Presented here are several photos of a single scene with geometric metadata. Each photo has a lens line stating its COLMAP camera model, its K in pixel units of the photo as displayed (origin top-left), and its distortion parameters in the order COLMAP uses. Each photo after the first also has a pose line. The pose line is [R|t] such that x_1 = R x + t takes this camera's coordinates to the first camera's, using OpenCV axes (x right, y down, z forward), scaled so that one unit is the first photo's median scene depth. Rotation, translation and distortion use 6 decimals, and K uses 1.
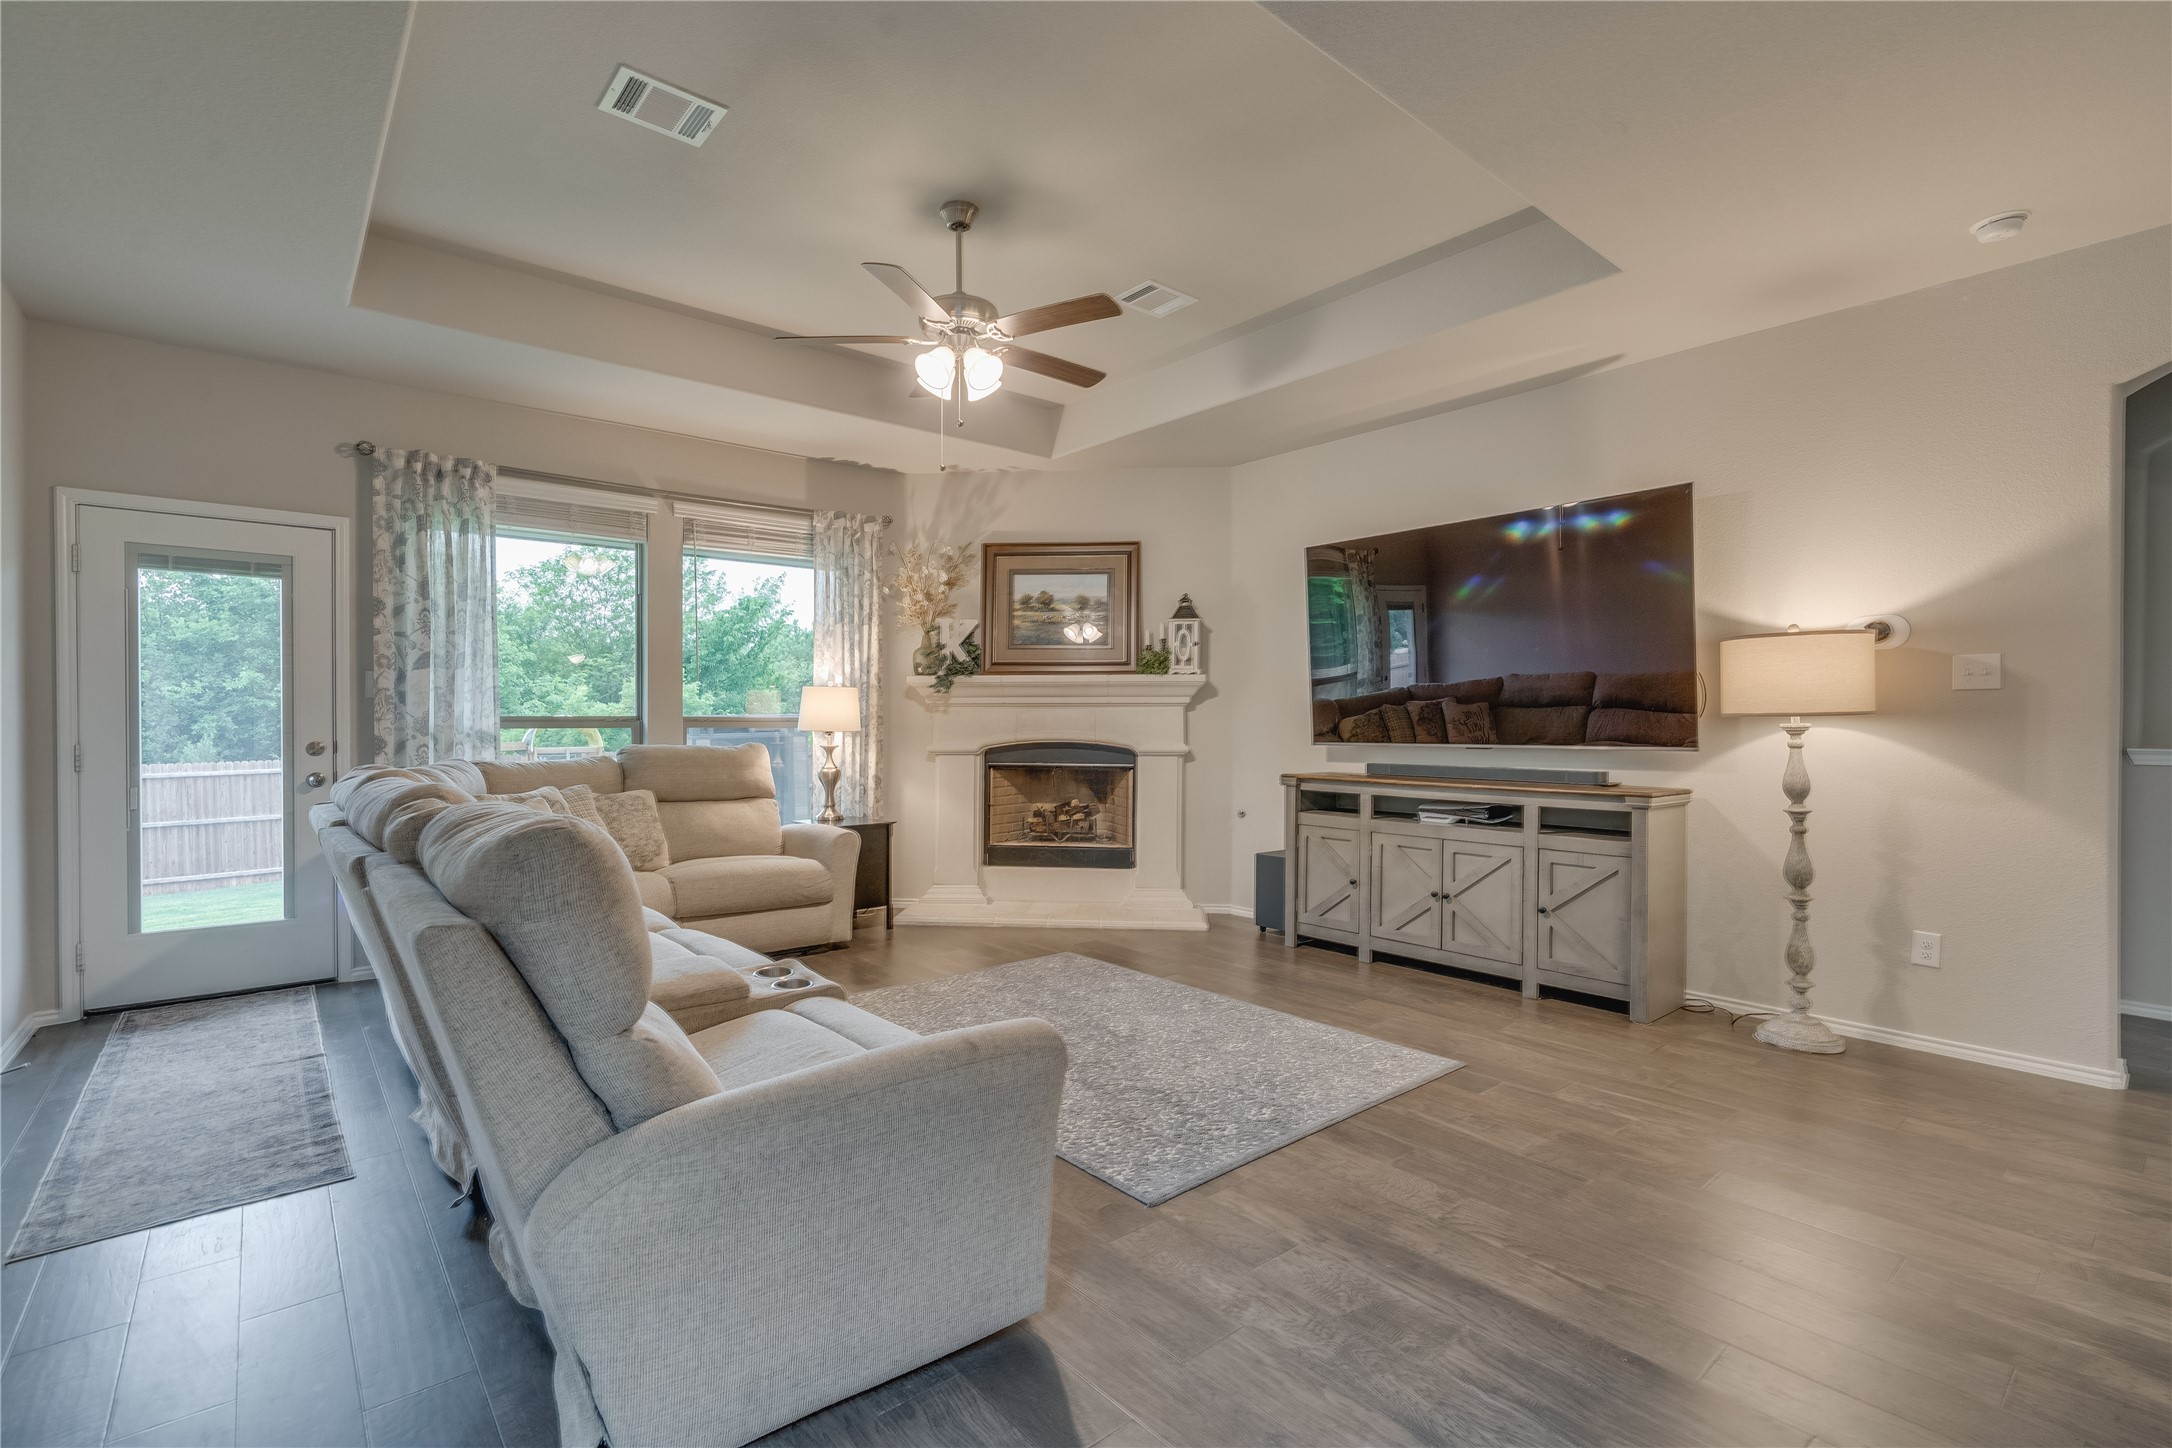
lens RADIAL K [[980.6, 0, 1084.5], [0, 980.6, 728.1], [0, 0, 1]] dist [-0.002429, 0.000459]
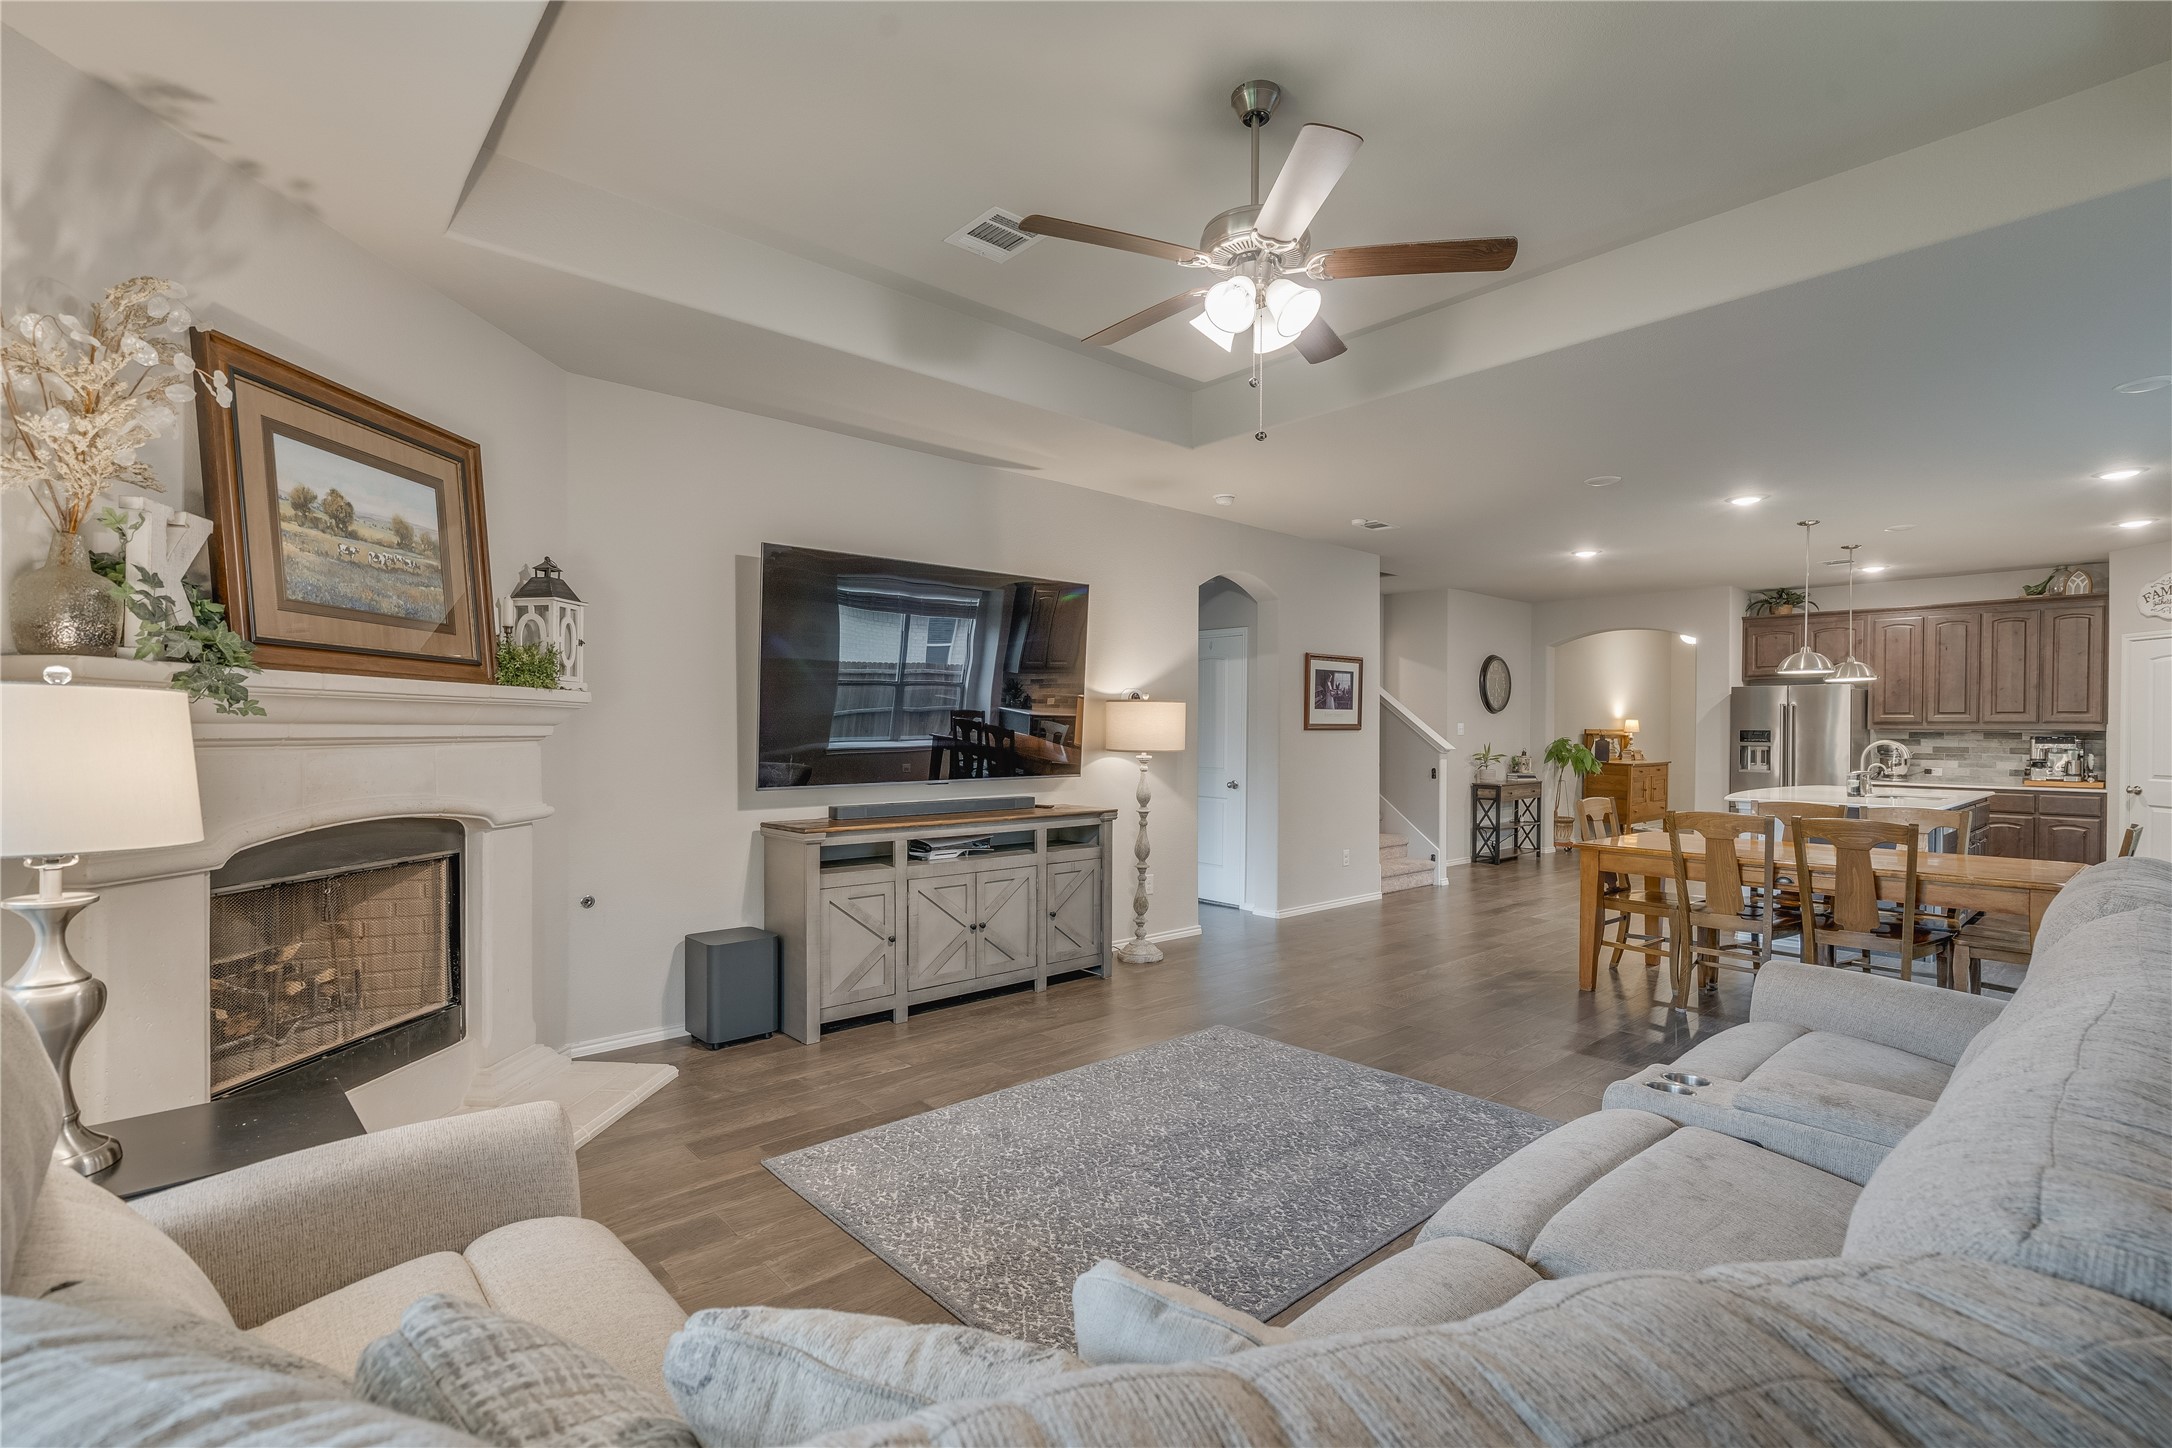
lens RADIAL K [[986.4, 0, 1091.9], [0, 986.4, 732.8], [0, 0, 1]] dist [-0.001880, -0.000182]
pose [[-0.030930, -0.002339, 0.999519, -0.579844], [0.000929, 0.999997, 0.002368, -0.032216], [-0.999521, 0.001002, -0.030927, 0.759233]]
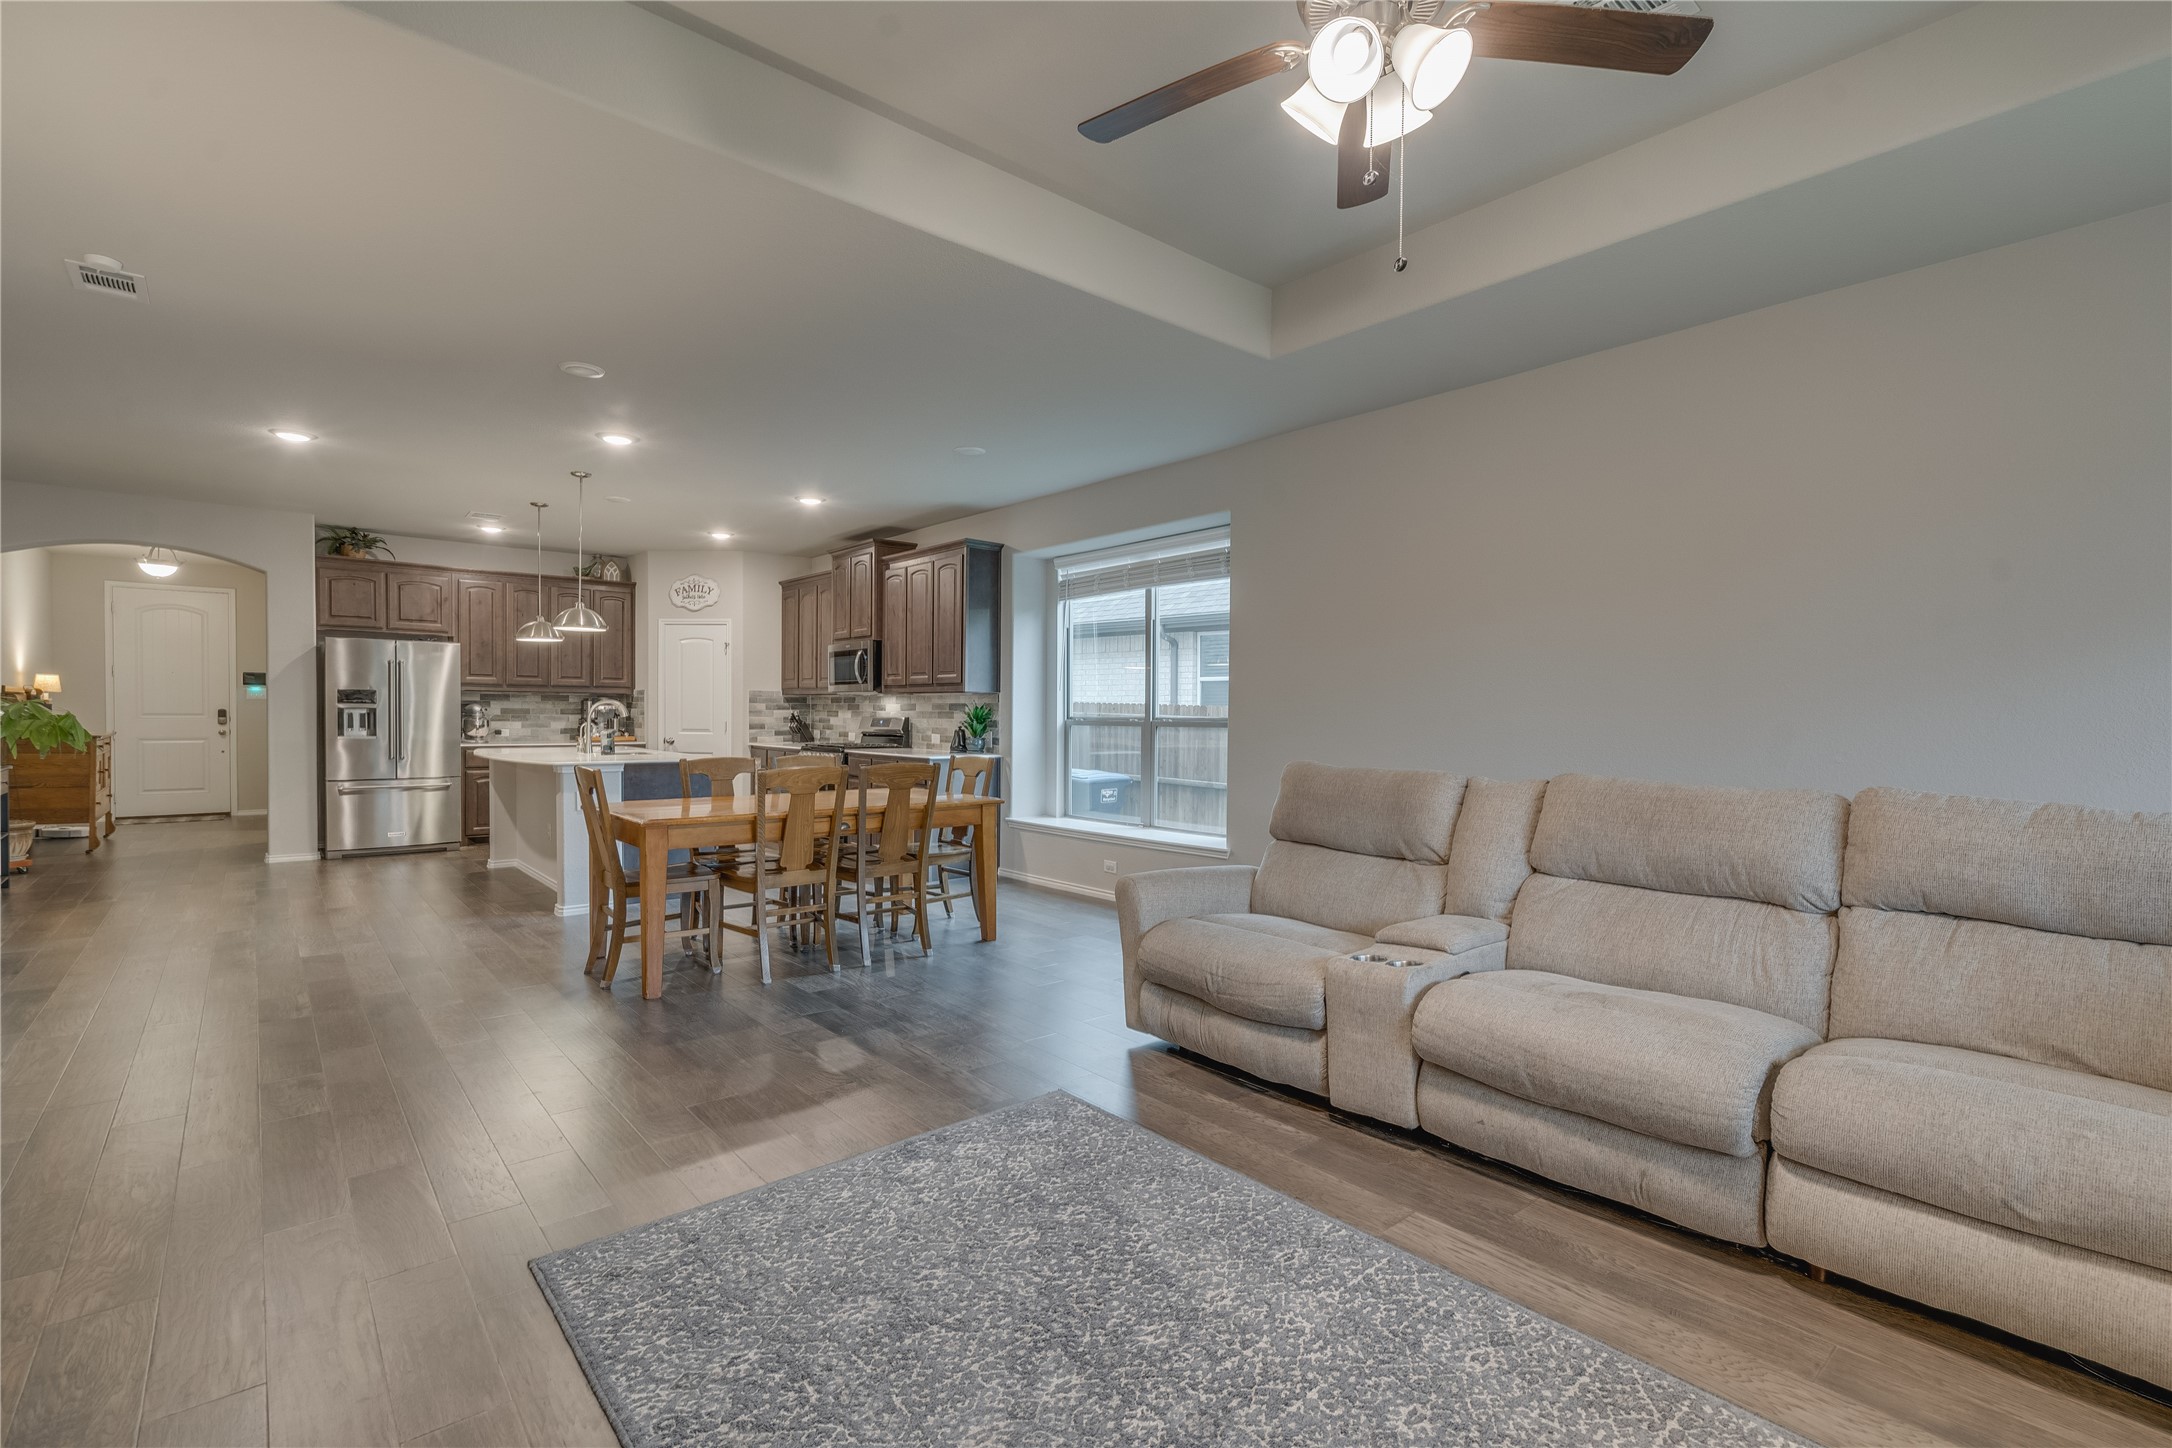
lens RADIAL K [[989.3, 0, 1082.8], [0, 989.3, 716.1], [0, 0, 1]] dist [0.000267, 0.000001]
pose [[-0.999980, -0.005520, -0.003225, 0.019200], [-0.005554, 0.999928, 0.010665, -0.014477], [0.003166, 0.010682, -0.999938, 1.029792]]
